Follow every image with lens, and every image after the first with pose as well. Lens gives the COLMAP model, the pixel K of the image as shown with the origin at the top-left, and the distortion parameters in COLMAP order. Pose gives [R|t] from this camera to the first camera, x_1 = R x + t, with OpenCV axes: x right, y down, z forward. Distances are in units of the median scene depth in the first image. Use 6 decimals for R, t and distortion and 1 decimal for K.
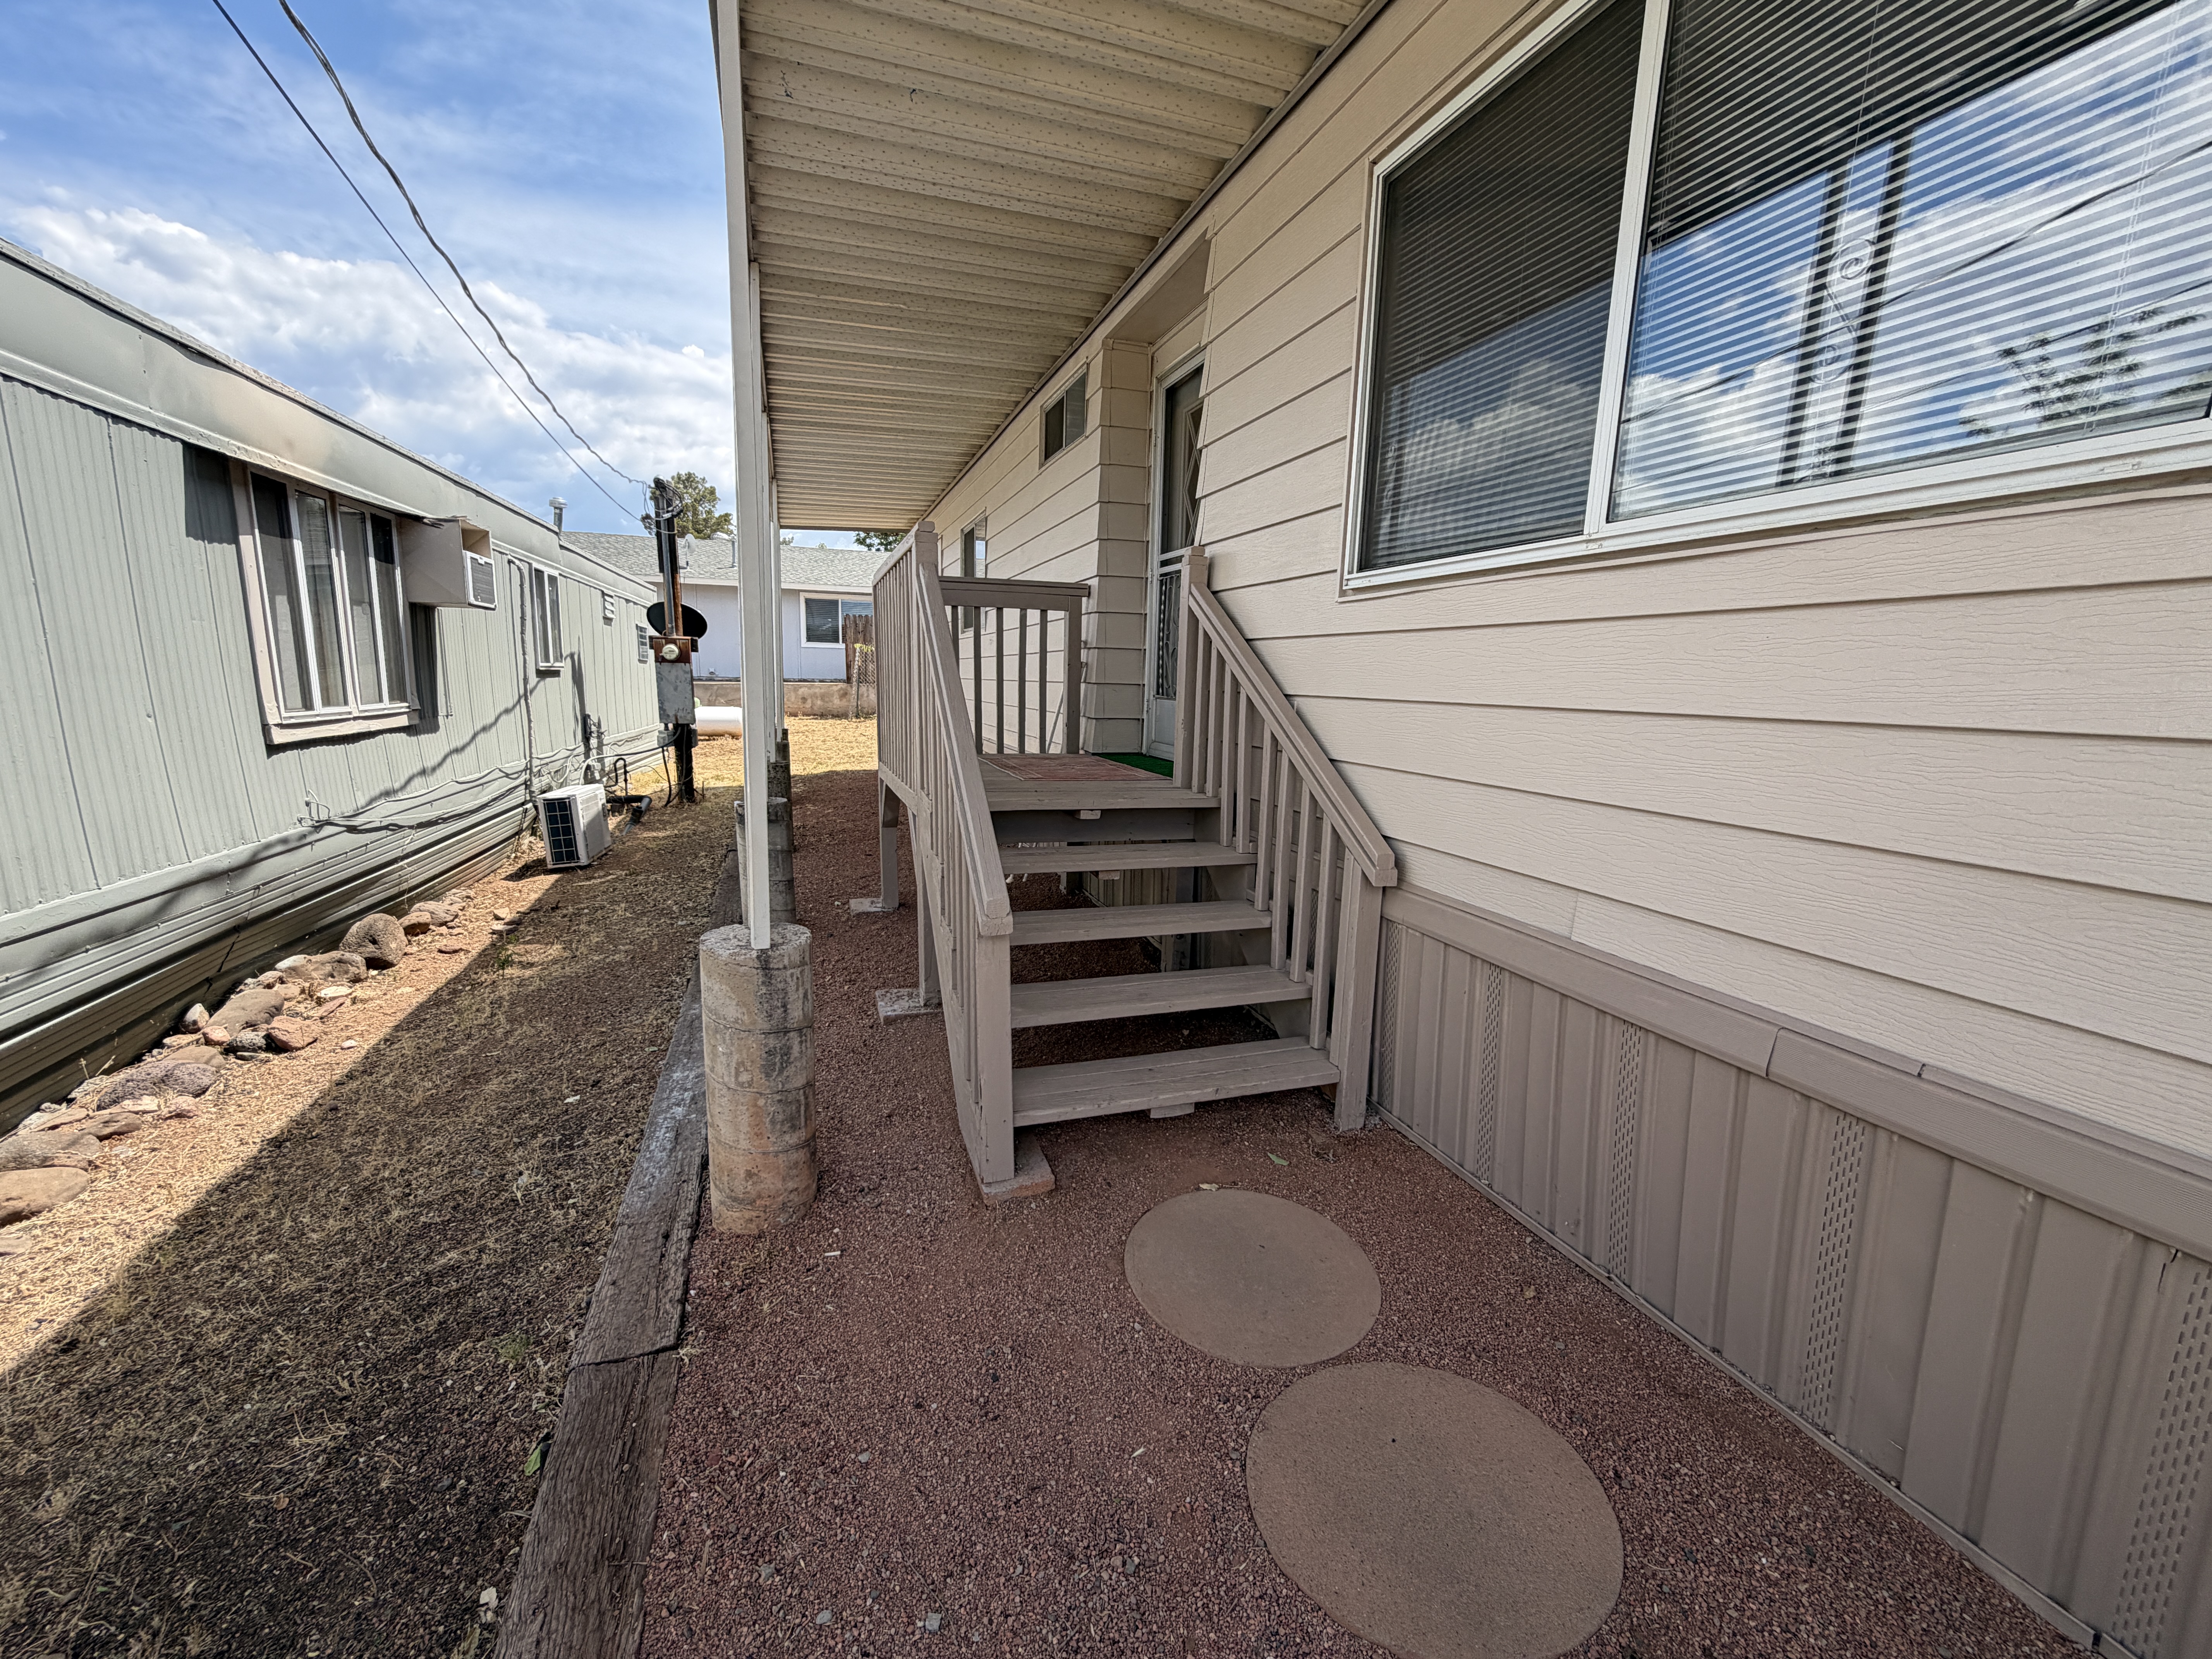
lens RADIAL K [[885.0, 0, 1097.6], [0, 885.0, 830.5], [0, 0, 1]] dist [0.001051, -0.000200]
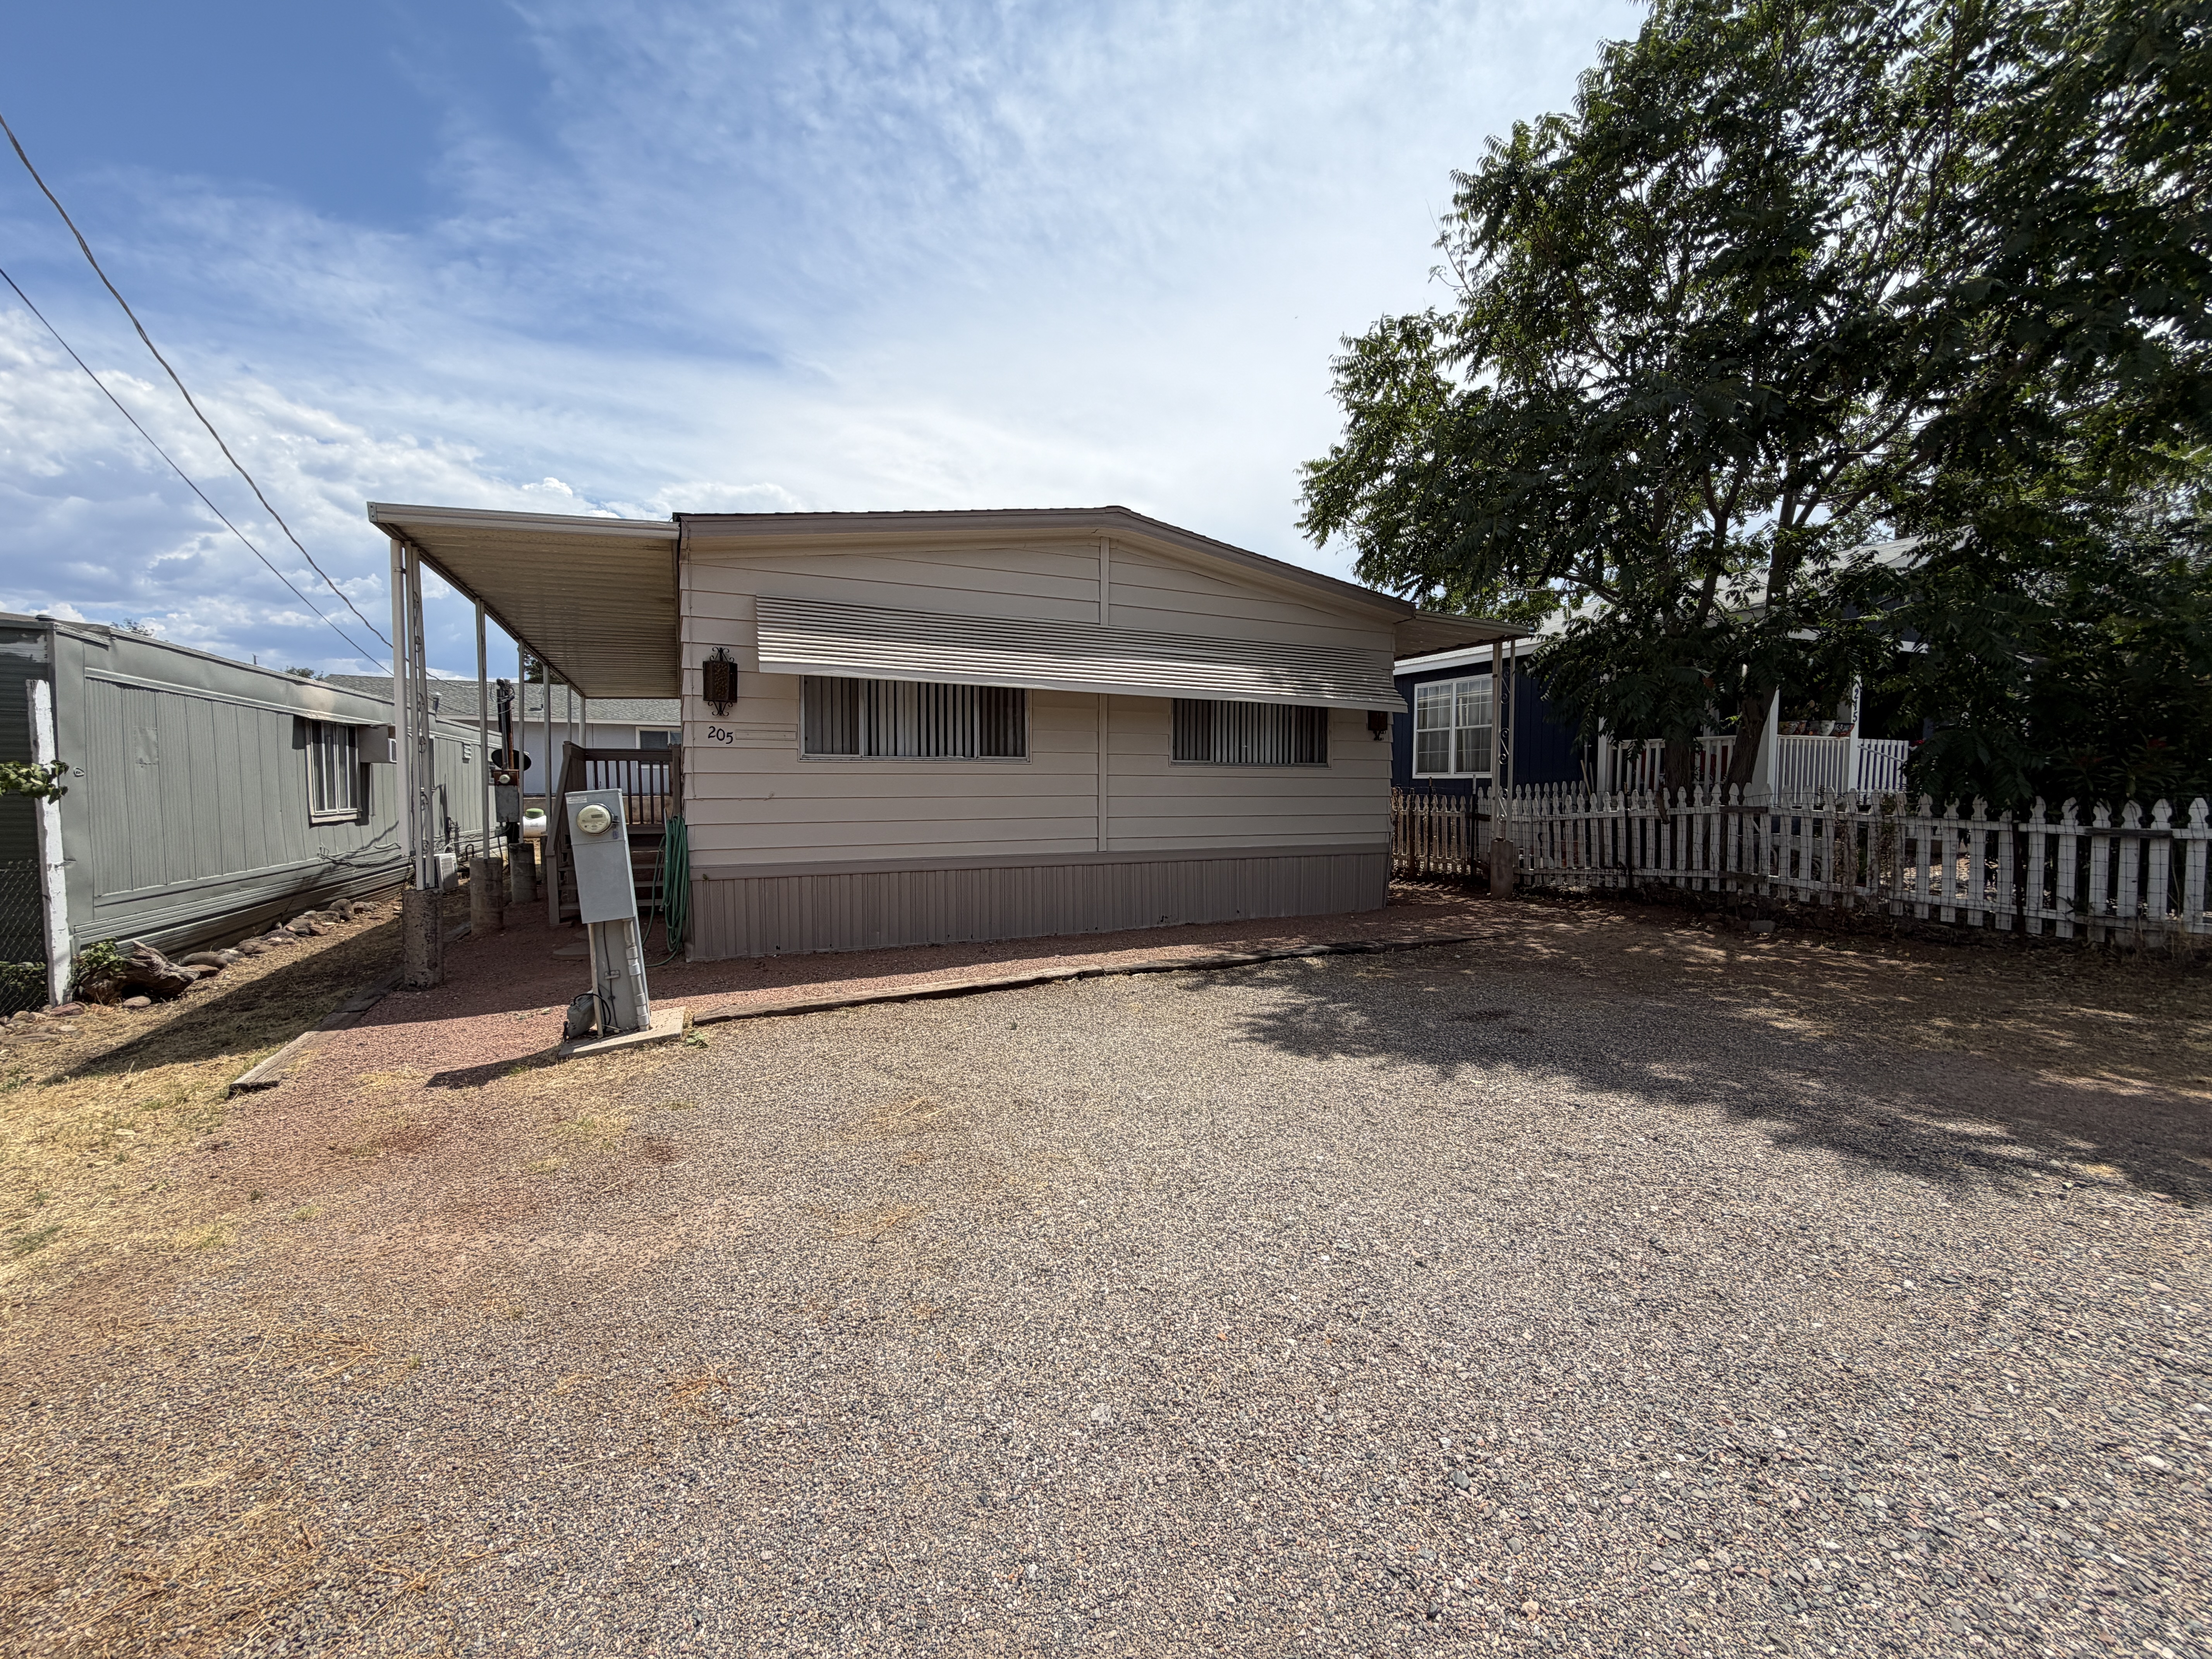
lens RADIAL K [[885.0, 0, 1097.6], [0, 885.0, 830.5], [0, 0, 1]] dist [0.001051, -0.000200]
pose [[0.993857, -0.030279, 0.106453, 0.724625], [0.042482, 0.992537, -0.114305, 0.214062], [-0.102198, 0.118125, 0.987726, -1.211512]]
